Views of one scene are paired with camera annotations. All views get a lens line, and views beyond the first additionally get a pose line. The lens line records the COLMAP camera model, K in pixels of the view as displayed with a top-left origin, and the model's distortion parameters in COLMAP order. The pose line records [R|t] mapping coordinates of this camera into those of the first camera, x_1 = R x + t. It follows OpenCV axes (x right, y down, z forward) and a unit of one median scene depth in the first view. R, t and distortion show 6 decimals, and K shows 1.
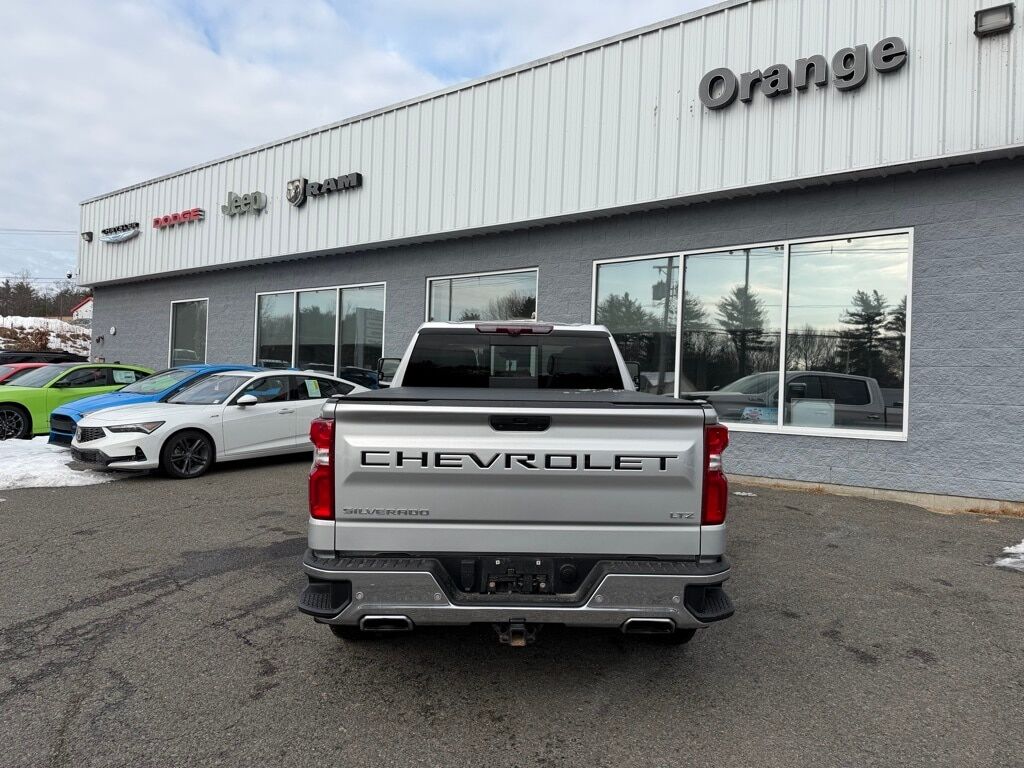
lens RADIAL K [[705.1, 0, 512.0], [0, 705.1, 384.0], [0, 0, 1]] dist [0.025114, -0.030880]
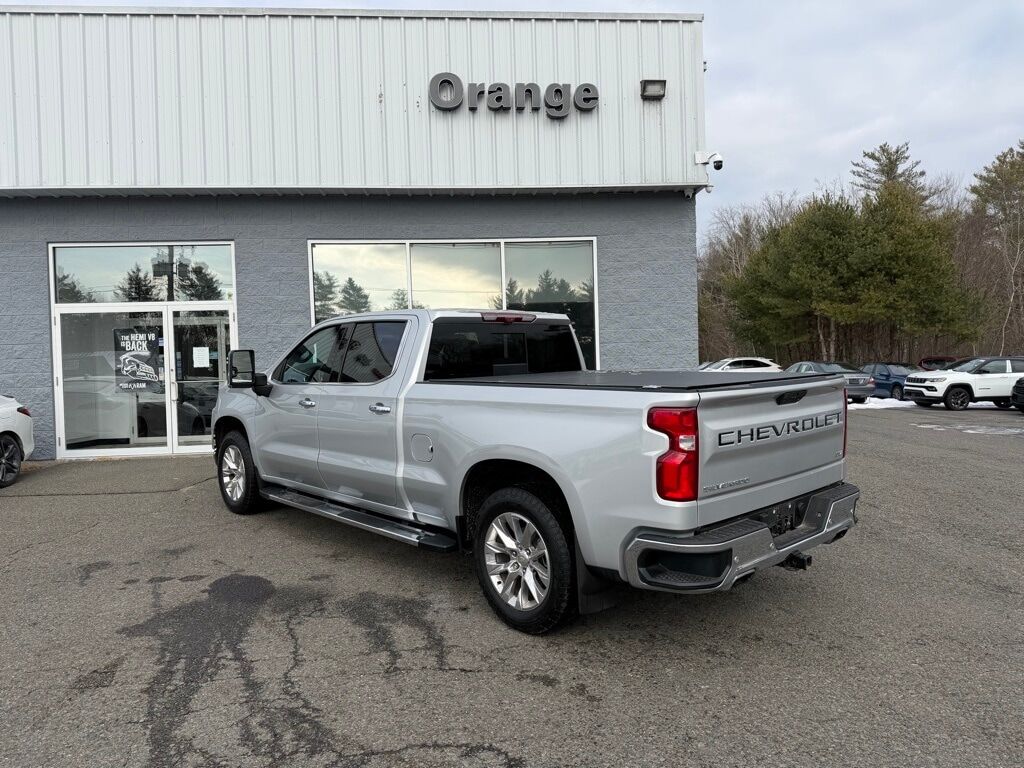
lens RADIAL K [[702.1, 0, 506.2], [0, 702.1, 389.8], [0, 0, 1]] dist [0.060768, -0.087975]
pose [[0.744847, -0.070736, 0.663476, -0.371578], [0.046623, 0.997452, 0.054001, -0.015463], [-0.665605, -0.009290, 0.746247, 0.122114]]
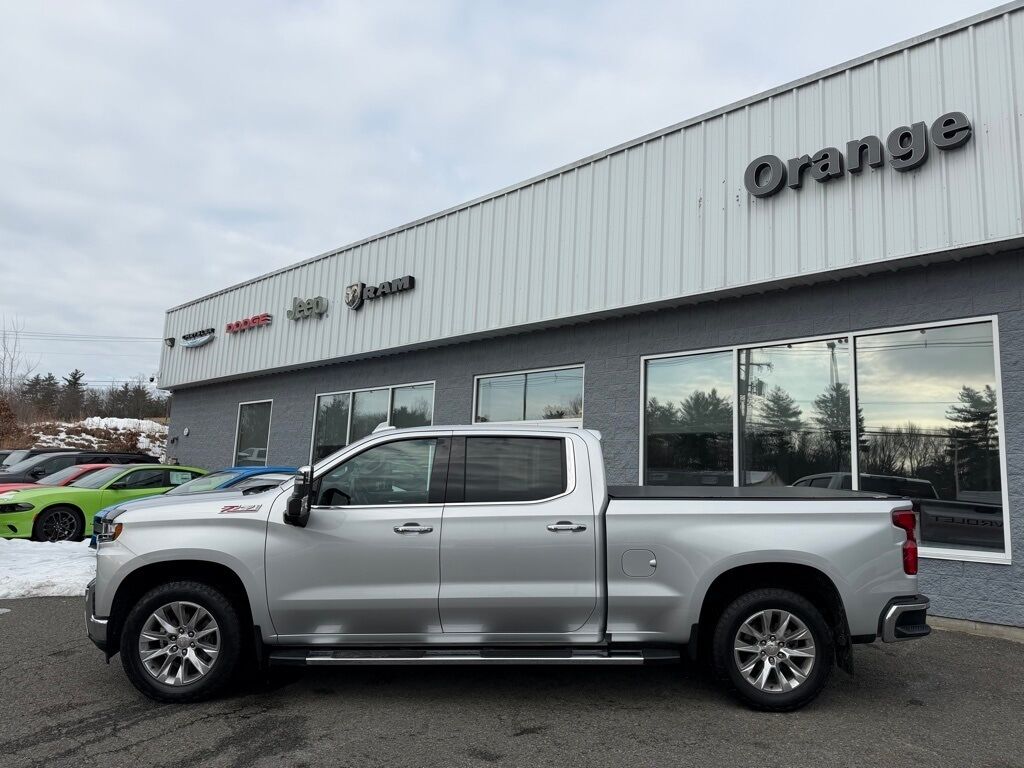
lens RADIAL K [[703.4, 0, 516.9], [0, 703.4, 383.3], [0, 0, 1]] dist [0.035849, -0.041881]
pose [[0.993666, -0.009715, -0.111951, 0.062453], [-0.006007, 0.990239, -0.139253, -0.009804], [0.112211, 0.139043, 0.983908, 0.069537]]
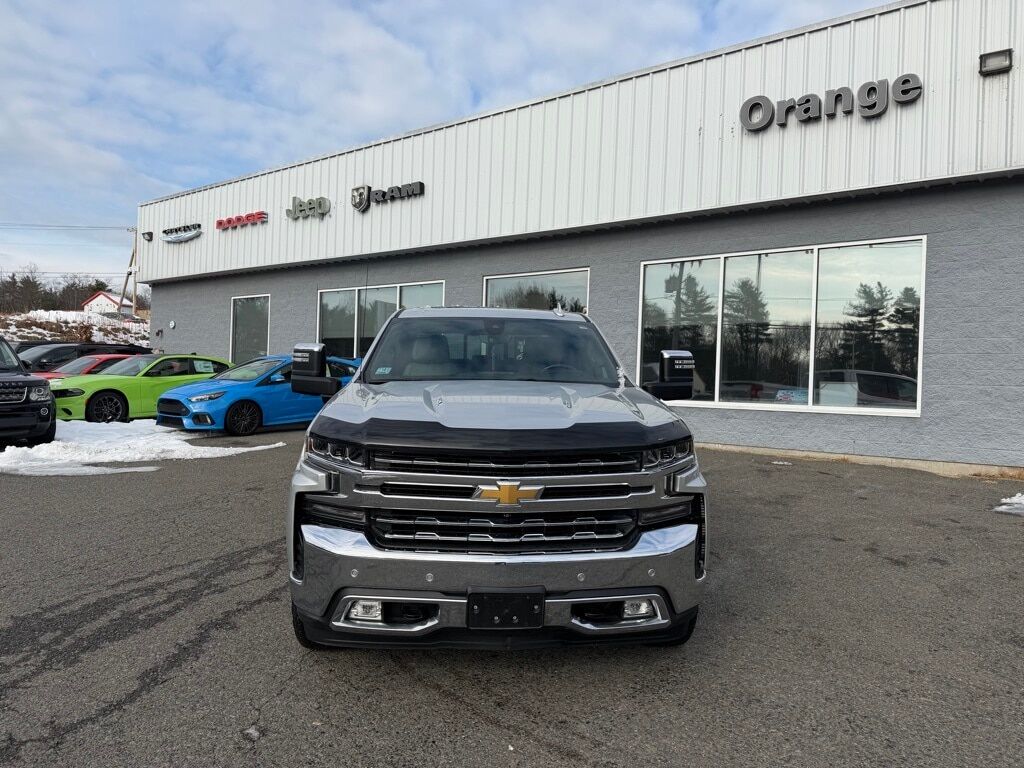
lens RADIAL K [[703.4, 0, 516.9], [0, 703.4, 383.3], [0, 0, 1]] dist [0.035849, -0.041881]
pose [[0.999995, -0.002218, 0.002343, -0.097815], [0.002196, 0.999957, 0.009055, 0.010317], [-0.002363, -0.009050, 0.999956, -0.148263]]
